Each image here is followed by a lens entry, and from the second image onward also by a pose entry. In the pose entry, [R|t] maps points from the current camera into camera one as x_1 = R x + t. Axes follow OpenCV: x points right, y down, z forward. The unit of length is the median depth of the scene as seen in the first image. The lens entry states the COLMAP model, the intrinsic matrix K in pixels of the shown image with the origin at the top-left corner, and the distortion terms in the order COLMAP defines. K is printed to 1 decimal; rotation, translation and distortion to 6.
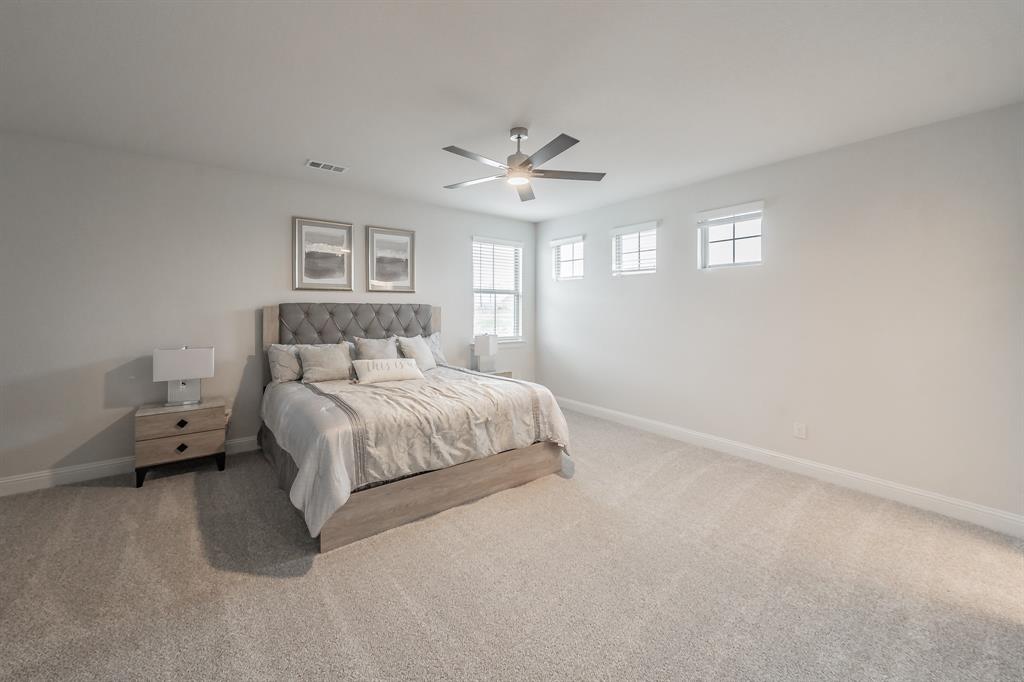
lens RADIAL K [[367.9, 0, 489.5], [0, 367.9, 330.6], [0, 0, 1]] dist [-0.007202, 0.000718]
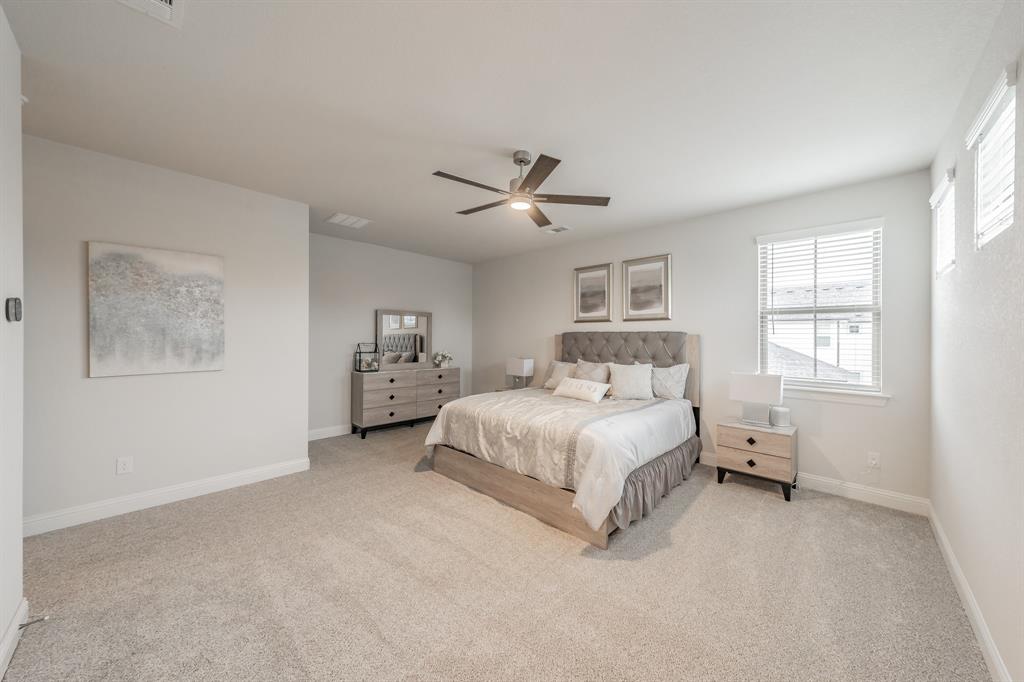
lens RADIAL K [[367.9, 0, 519.0], [0, 367.9, 337.2], [0, 0, 1]] dist [-0.007202, 0.000718]
pose [[0.203985, 0.003184, -0.978969, 0.742164], [-0.061315, 0.998073, -0.009530, -0.031723], [0.977052, 0.061969, 0.203787, 0.533793]]
